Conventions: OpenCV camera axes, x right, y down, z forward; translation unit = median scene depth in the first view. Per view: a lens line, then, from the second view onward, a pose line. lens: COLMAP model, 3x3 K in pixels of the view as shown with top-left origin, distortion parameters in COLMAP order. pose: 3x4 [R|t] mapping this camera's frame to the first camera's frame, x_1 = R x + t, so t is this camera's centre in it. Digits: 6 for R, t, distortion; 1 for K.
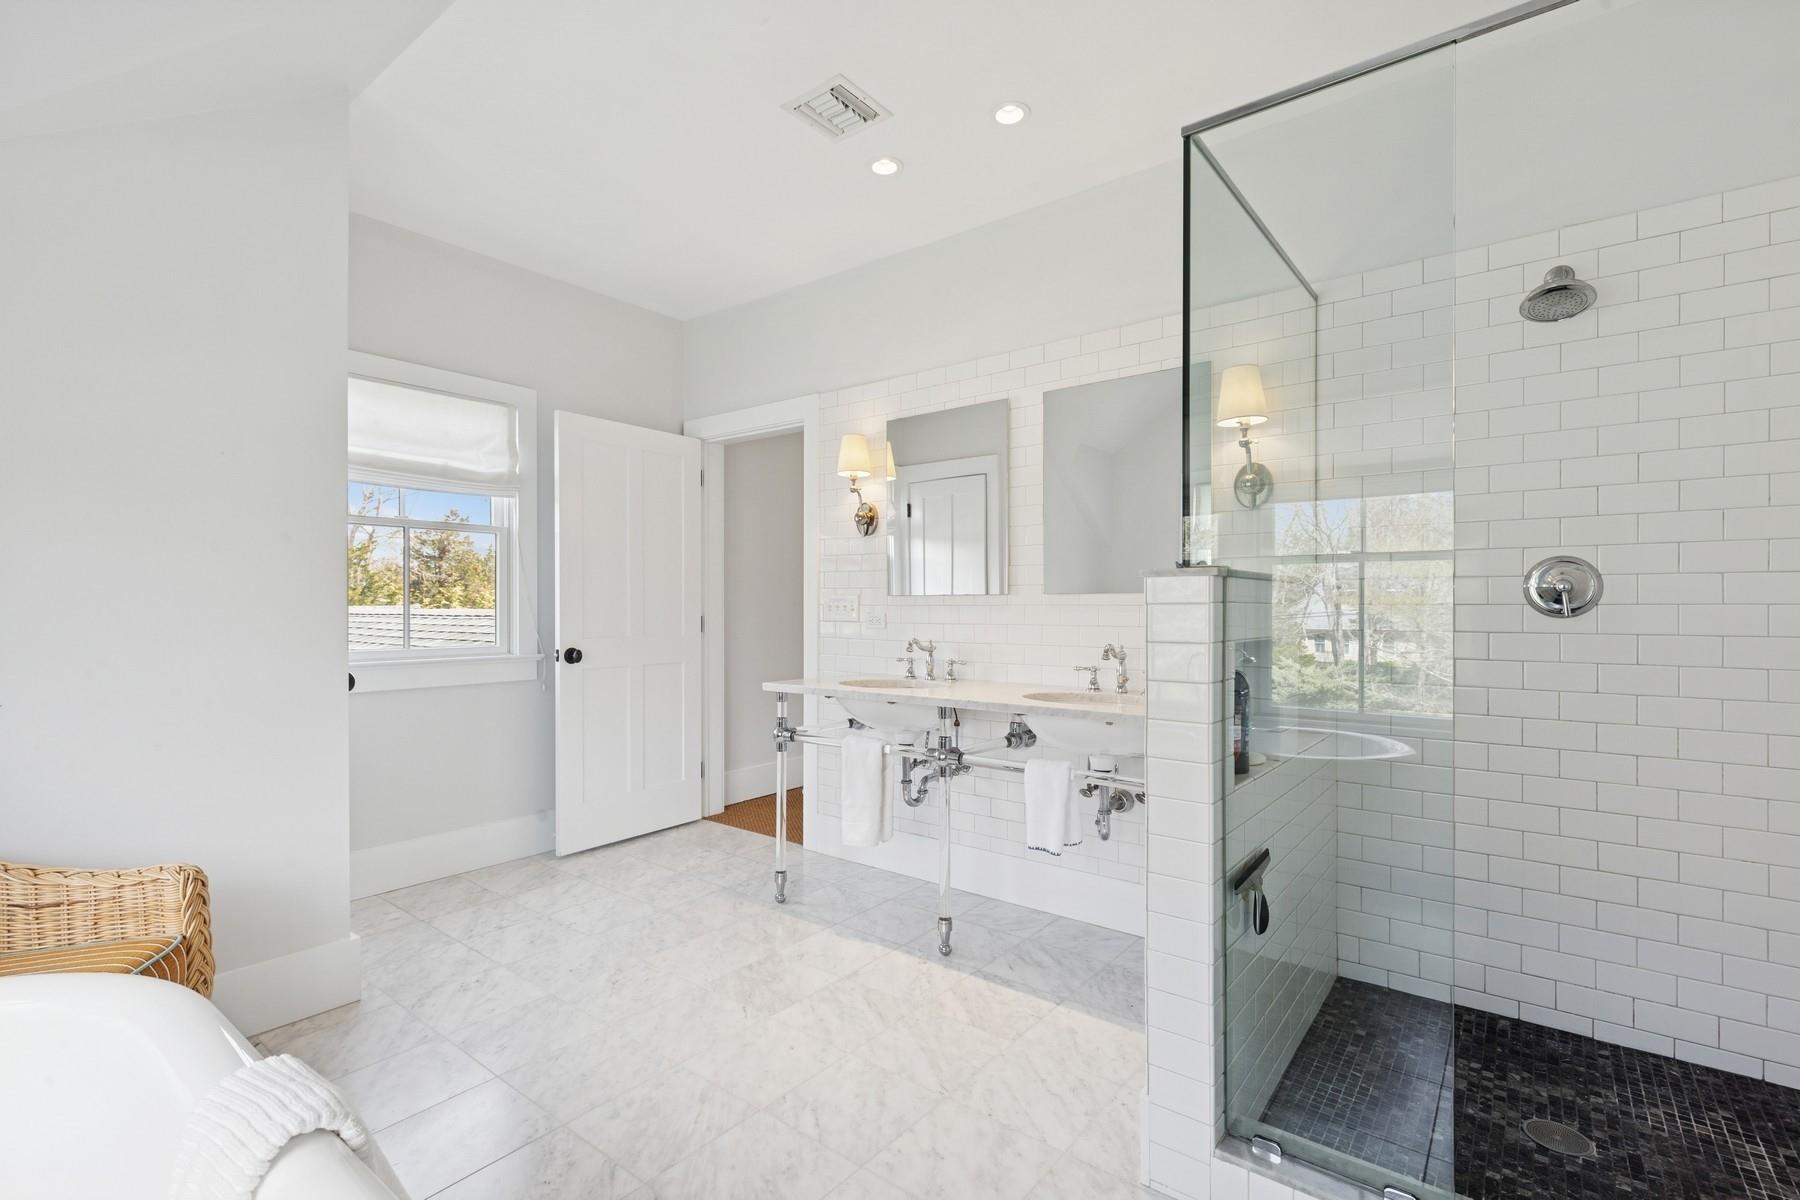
lens RADIAL K [[821.0, 0, 893.3], [0, 821.0, 602.4], [0, 0, 1]] dist [0.003871, 0.000731]
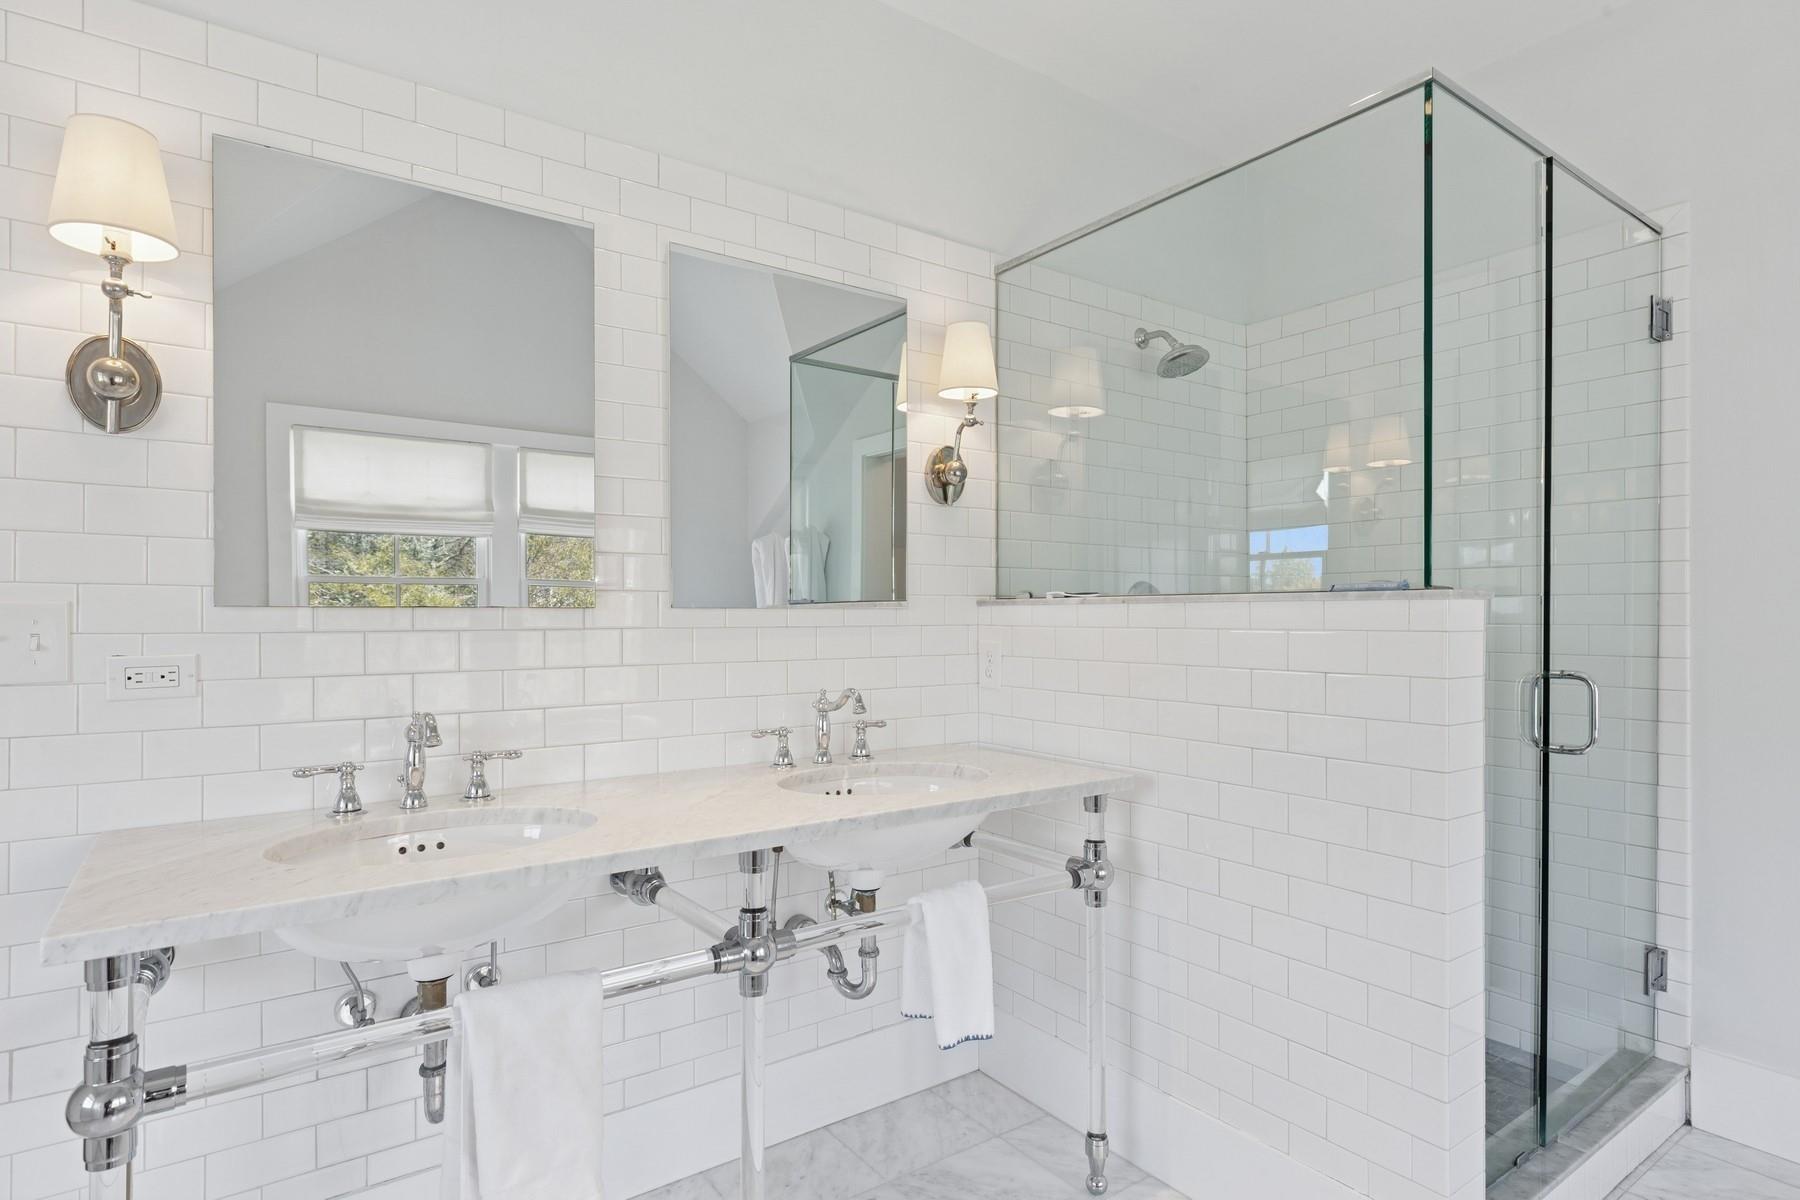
lens RADIAL K [[931.7, 0, 896.2], [0, 931.7, 603.4], [0, 0, 1]] dist [0.003927, 0.000635]
pose [[0.278248, 0.009437, 0.960463, -0.364864], [0.000806, 0.999949, -0.010059, -0.006494], [-0.960509, 0.003573, 0.278226, 0.654088]]
